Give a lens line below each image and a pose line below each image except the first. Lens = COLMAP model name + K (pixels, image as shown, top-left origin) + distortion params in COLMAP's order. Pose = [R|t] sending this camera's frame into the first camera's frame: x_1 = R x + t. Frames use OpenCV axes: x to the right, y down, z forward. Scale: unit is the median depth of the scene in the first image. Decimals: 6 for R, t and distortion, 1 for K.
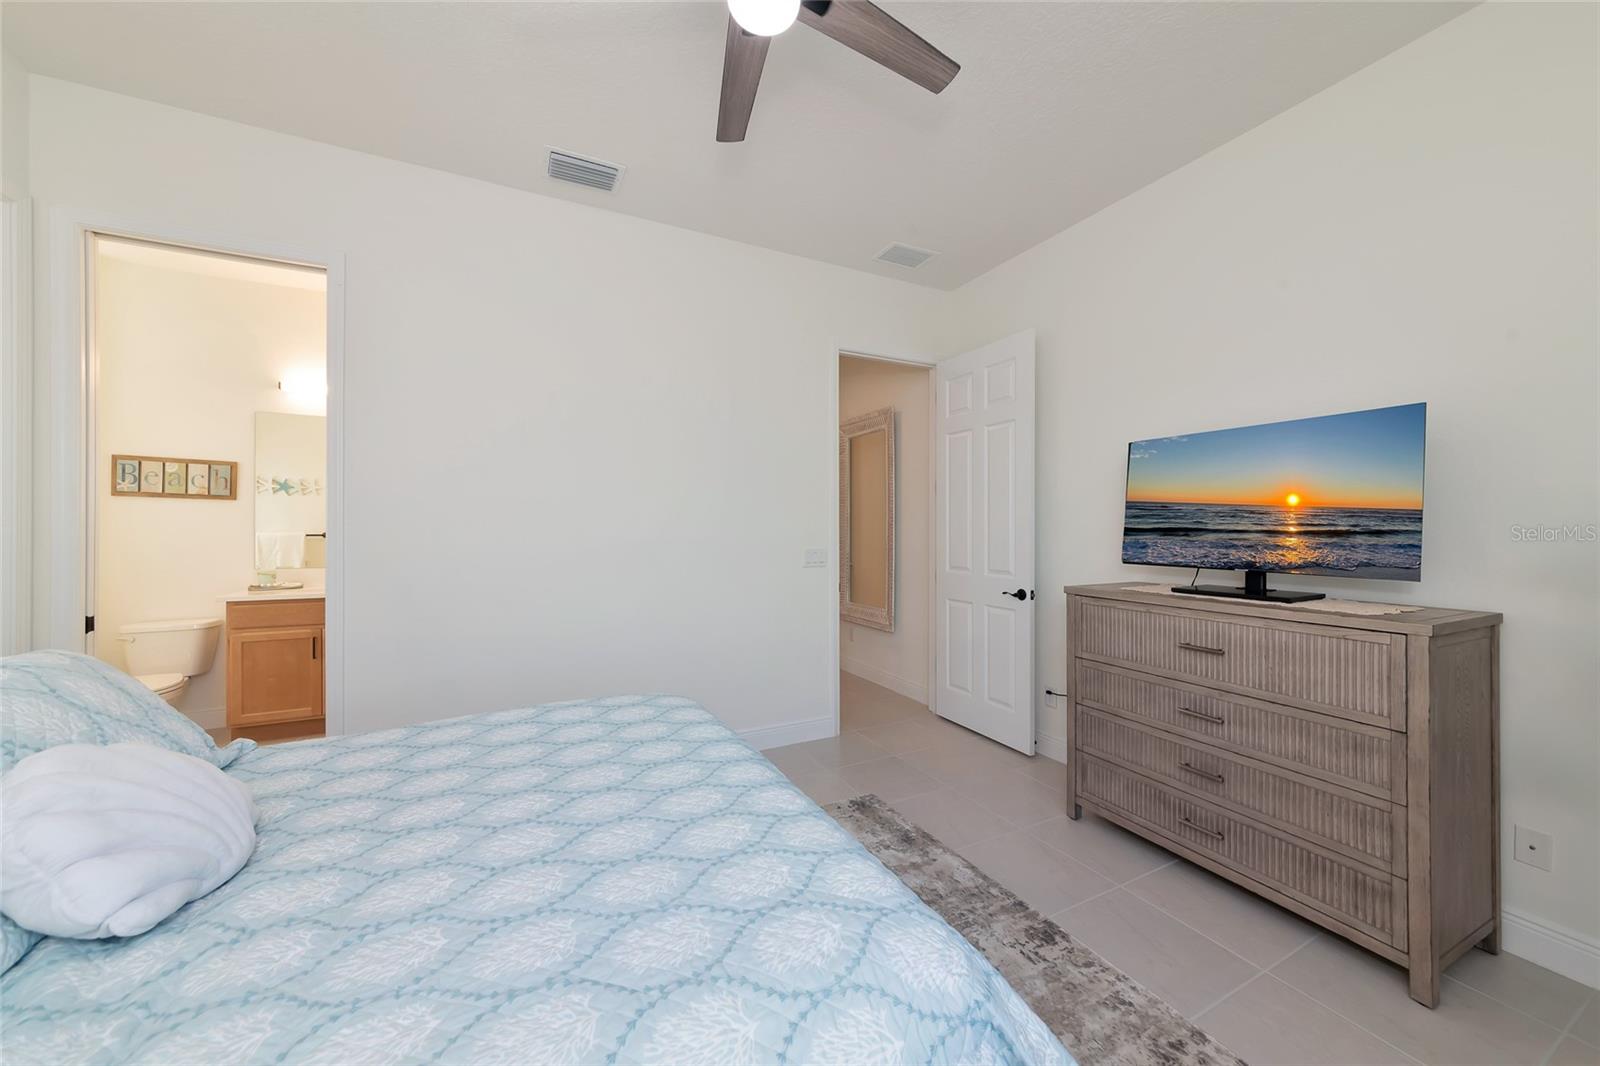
lens RADIAL K [[575.3, 0, 787.2], [0, 575.3, 533.3], [0, 0, 1]] dist [0.009842, -0.000035]
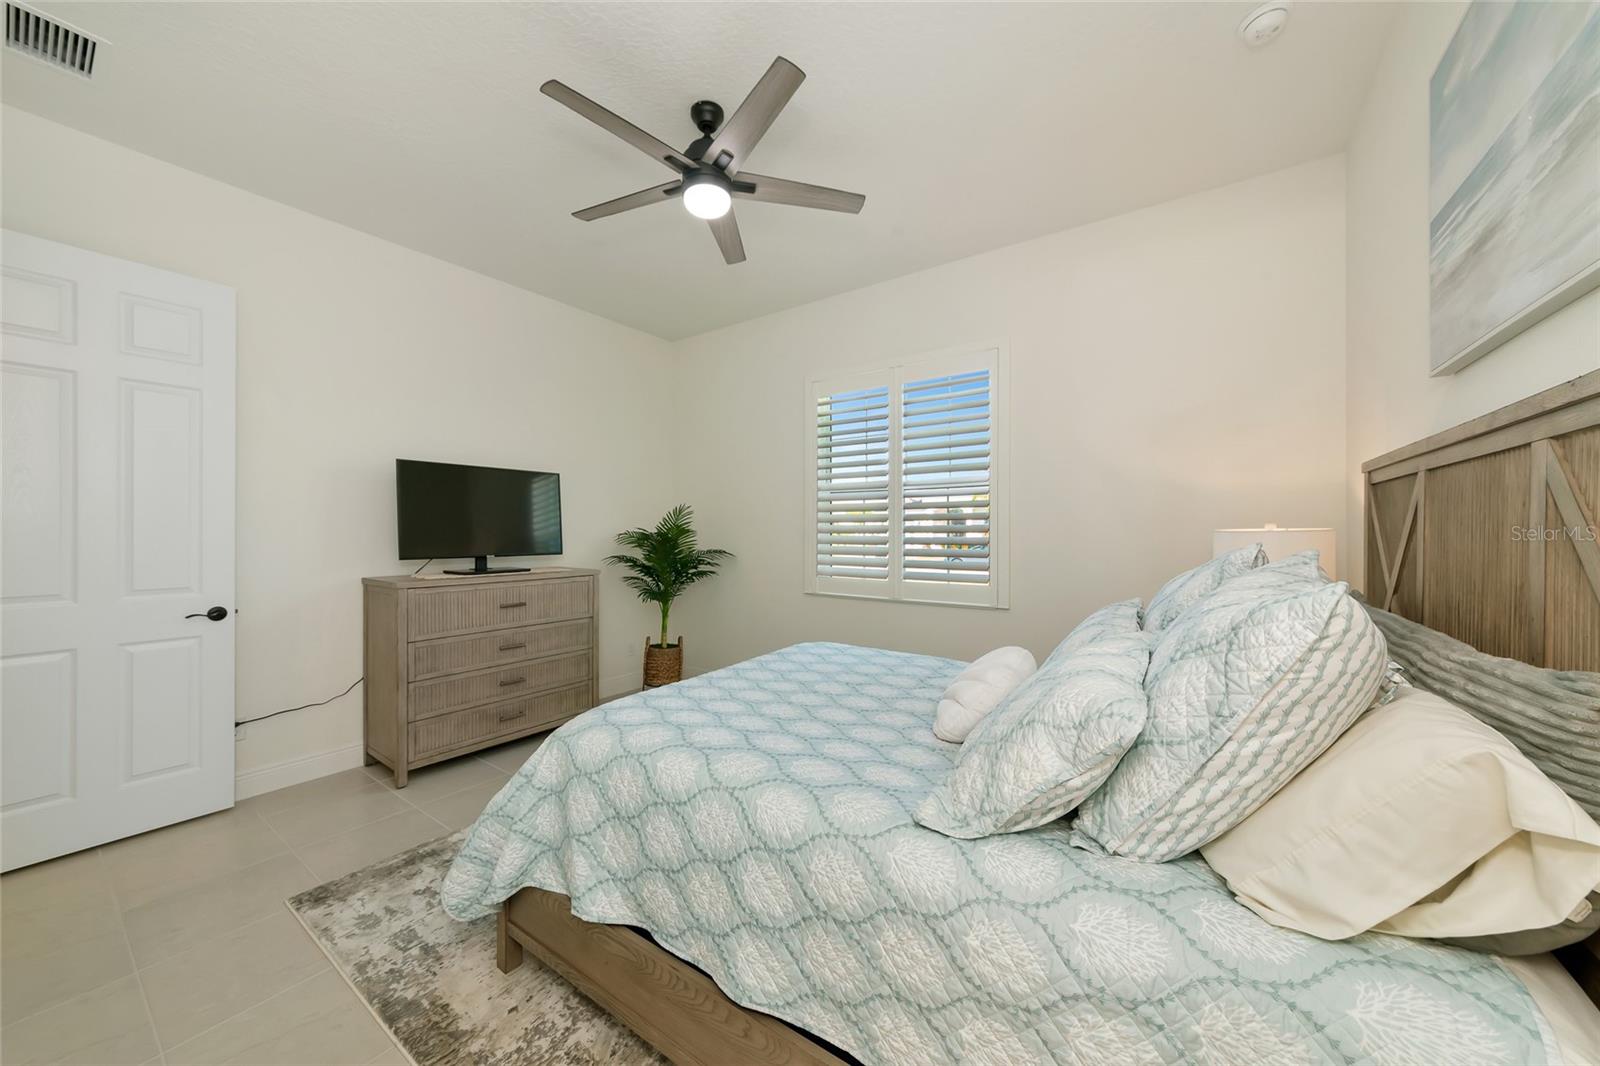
lens RADIAL K [[575.3, 0, 793.5], [0, 575.3, 533.8], [0, 0, 1]] dist [0.009842, -0.000035]
pose [[-0.470273, -0.007341, 0.882490, -2.224471], [0.006116, 0.999914, 0.011576, -0.027055], [-0.882500, 0.010841, -0.470188, 2.205191]]
